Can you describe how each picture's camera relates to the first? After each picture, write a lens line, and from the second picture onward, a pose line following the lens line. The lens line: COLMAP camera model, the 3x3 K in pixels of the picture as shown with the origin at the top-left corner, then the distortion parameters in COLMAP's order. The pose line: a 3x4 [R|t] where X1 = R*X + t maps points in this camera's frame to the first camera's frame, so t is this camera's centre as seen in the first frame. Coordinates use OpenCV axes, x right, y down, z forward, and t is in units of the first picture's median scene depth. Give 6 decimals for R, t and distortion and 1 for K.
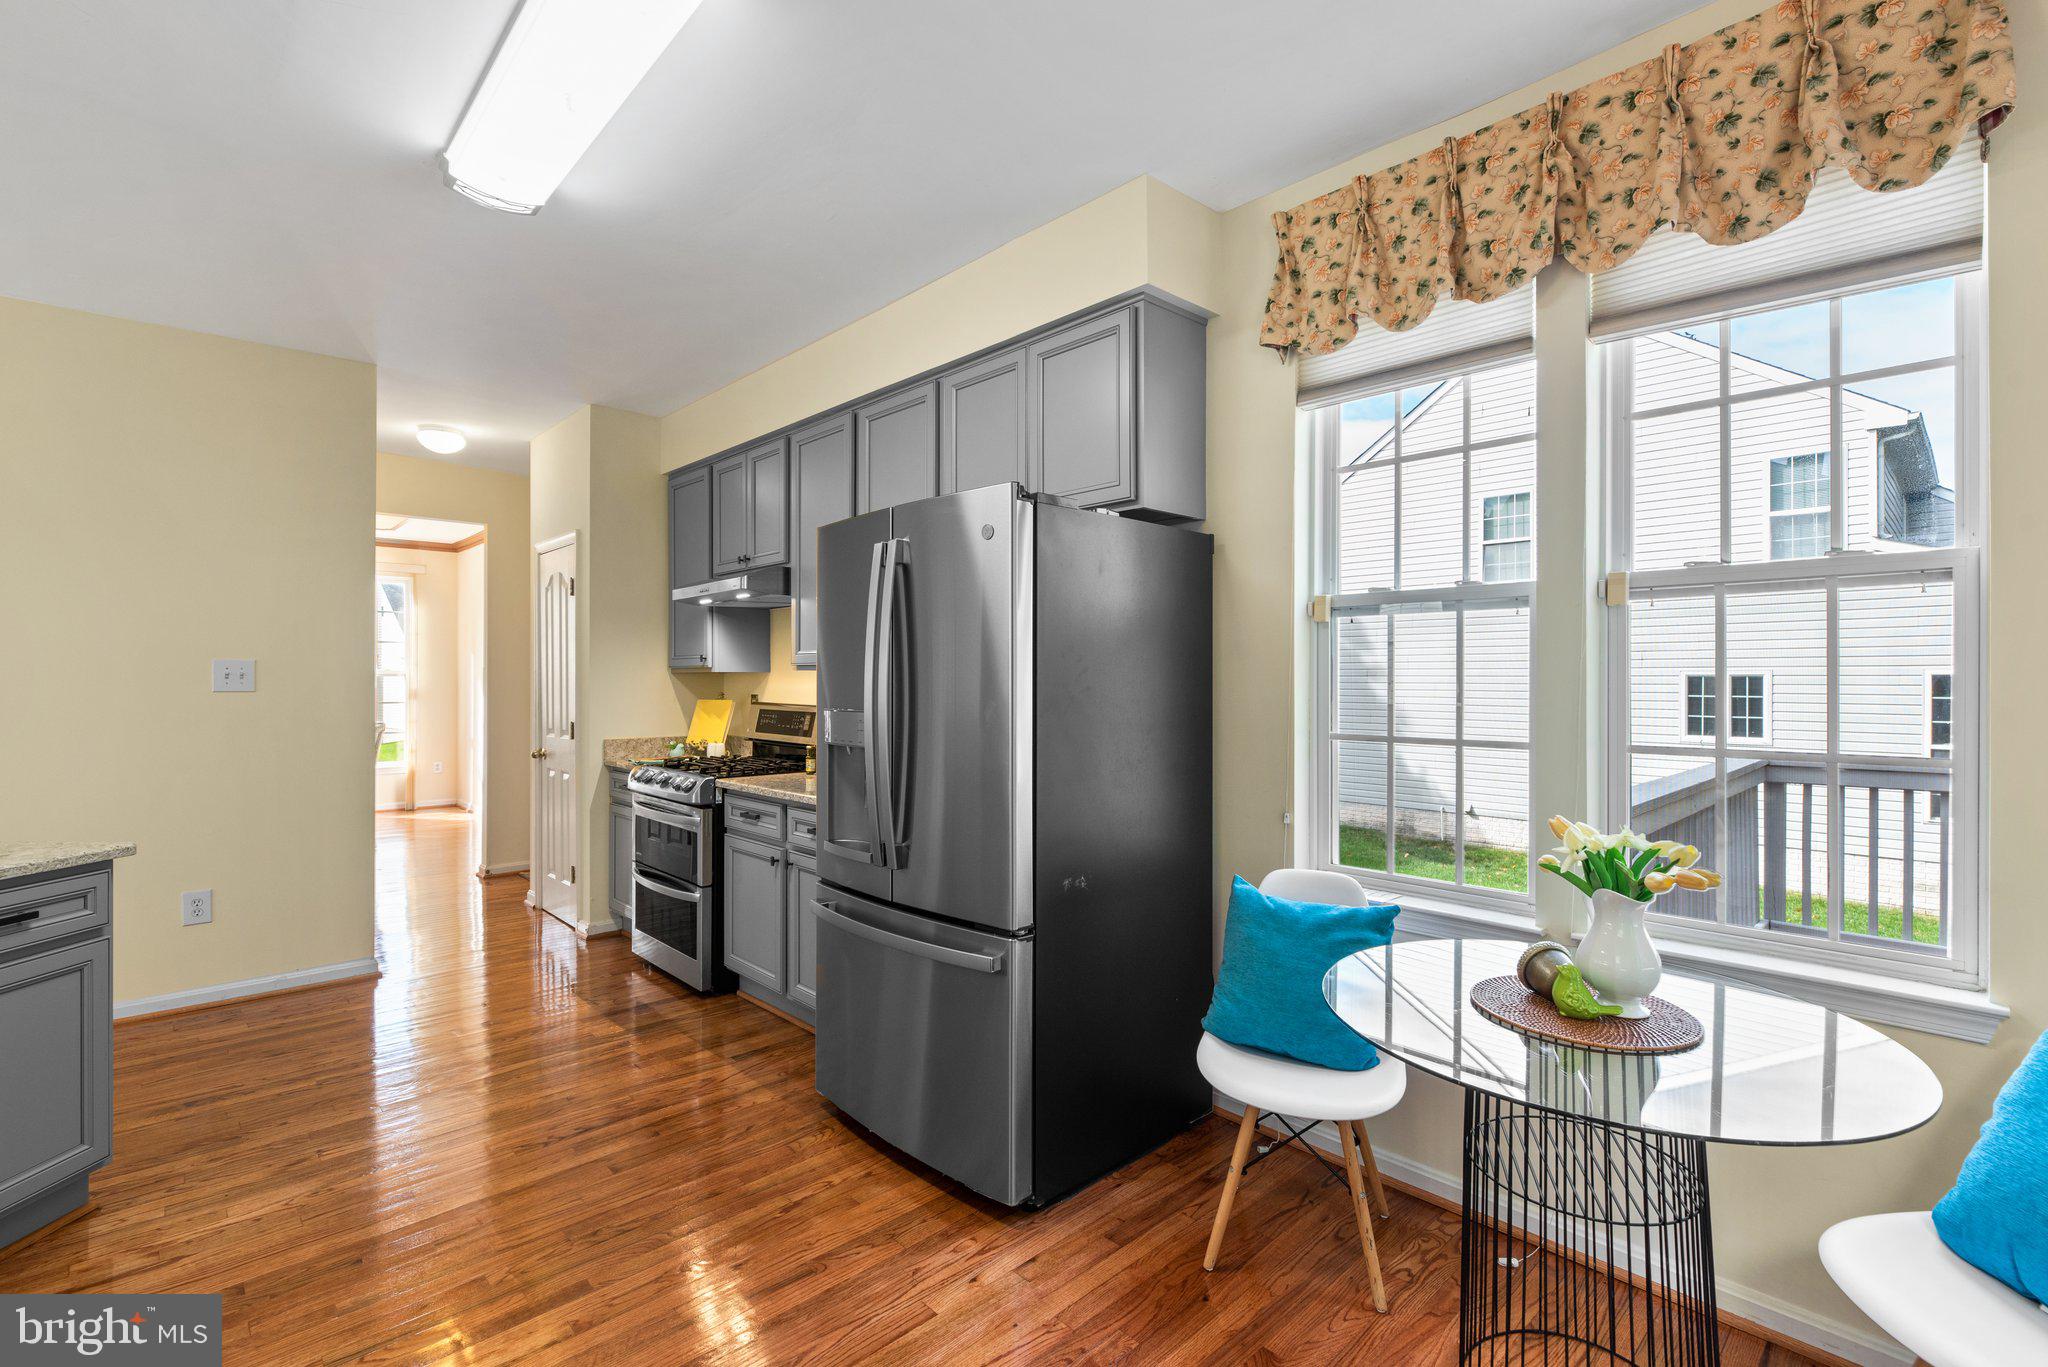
lens RADIAL K [[919.4, 0, 1009.5], [0, 919.4, 678.1], [0, 0, 1]] dist [0.003180, 0.000268]
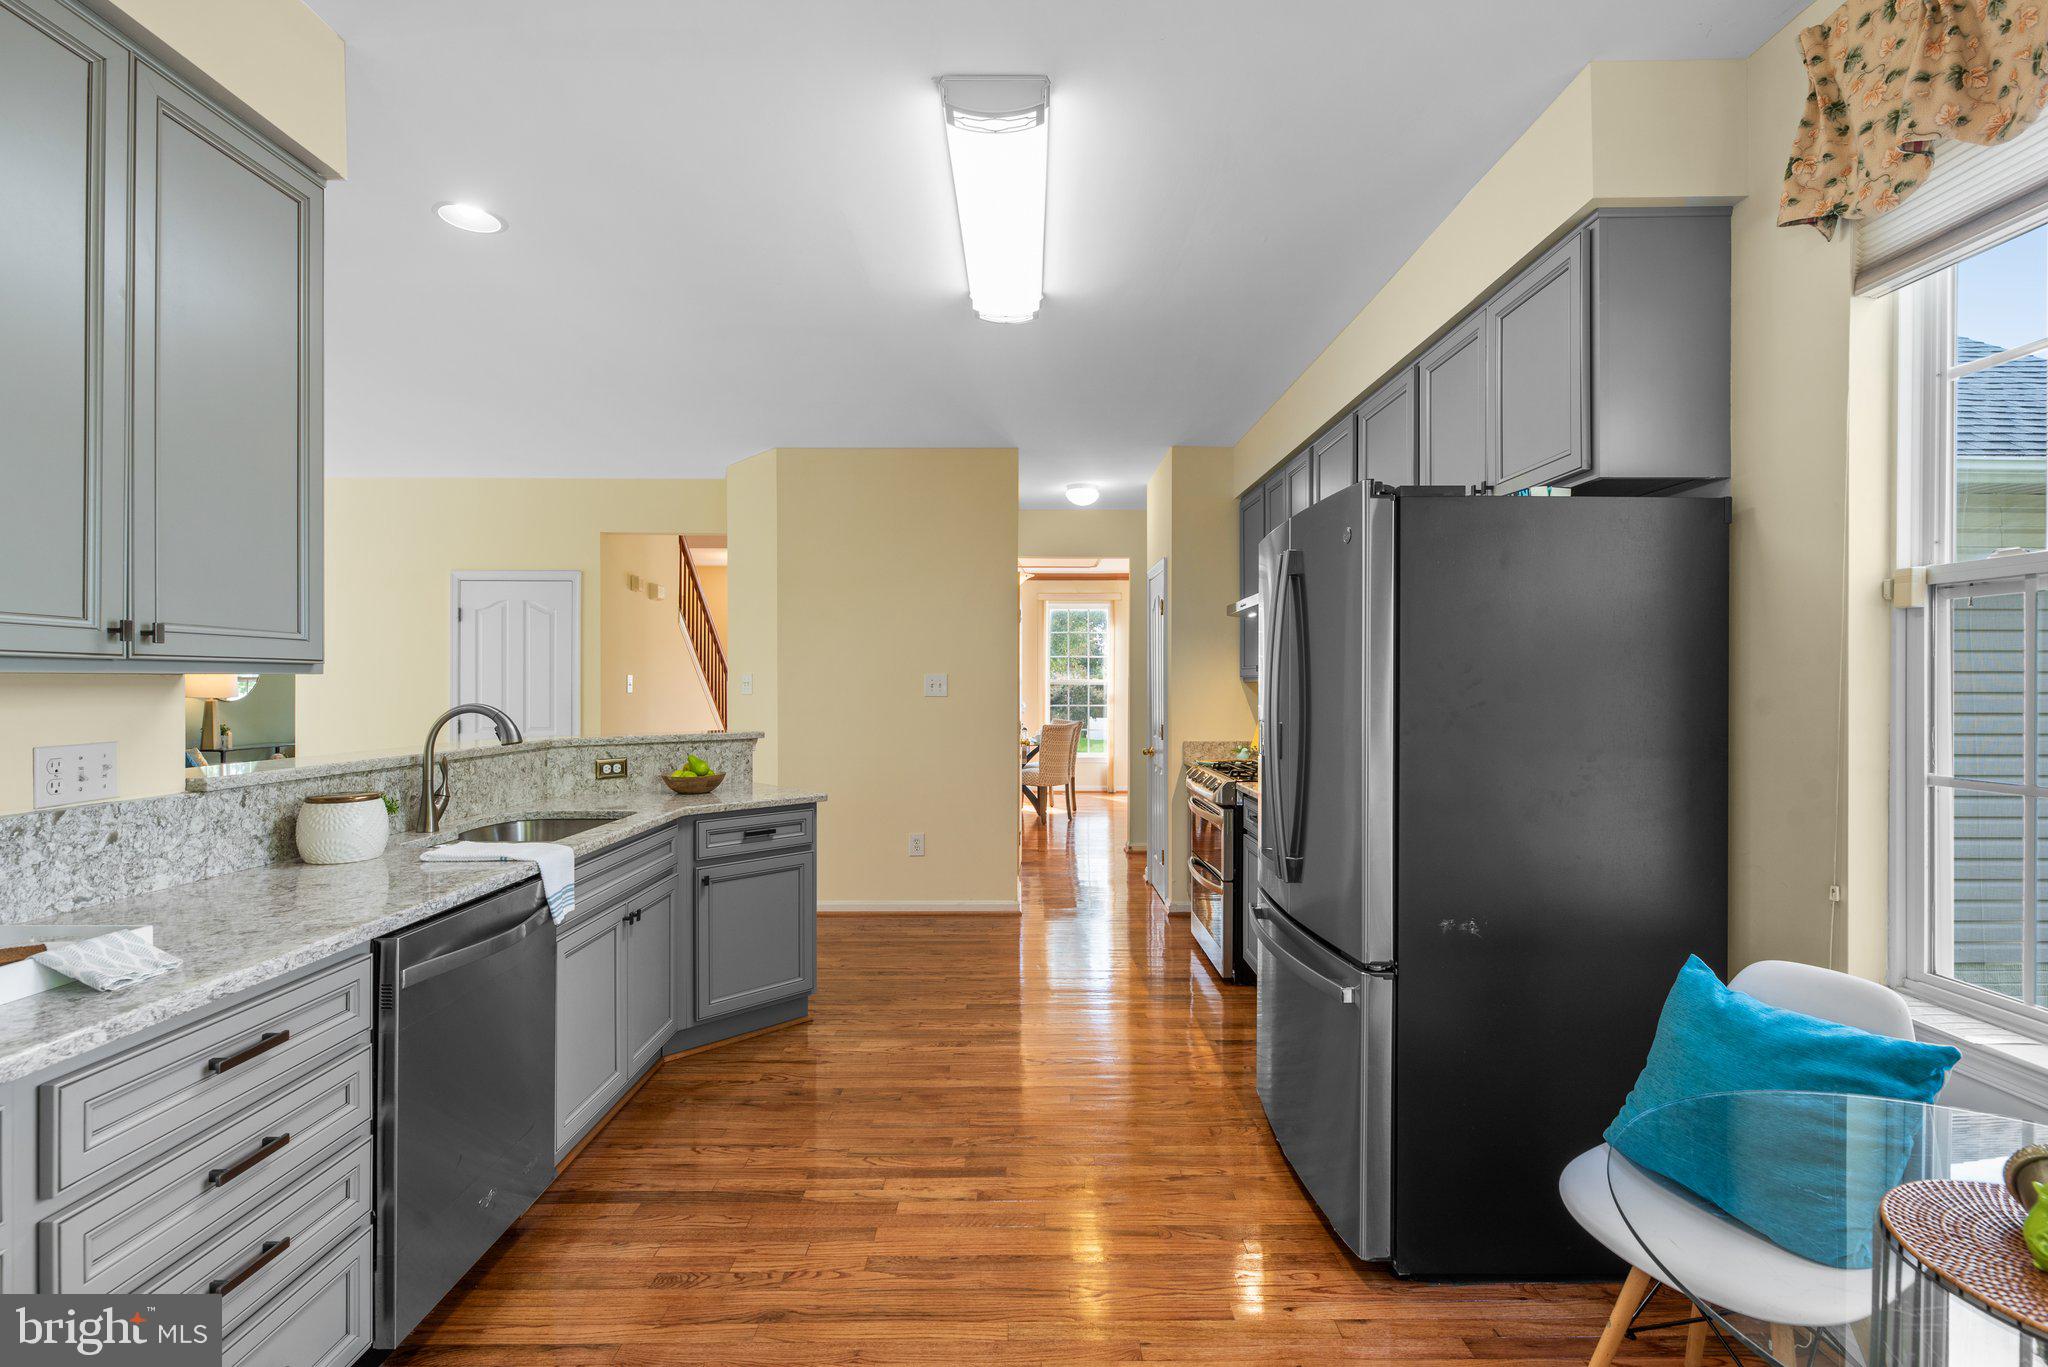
lens RADIAL K [[919.4, 0, 1031.3], [0, 919.4, 684.6], [0, 0, 1]] dist [0.003180, 0.000268]
pose [[0.735025, -0.000595, -0.678040, 0.335745], [0.001307, 0.999999, 0.000540, -0.006647], [0.678039, -0.001283, 0.735025, 0.078390]]
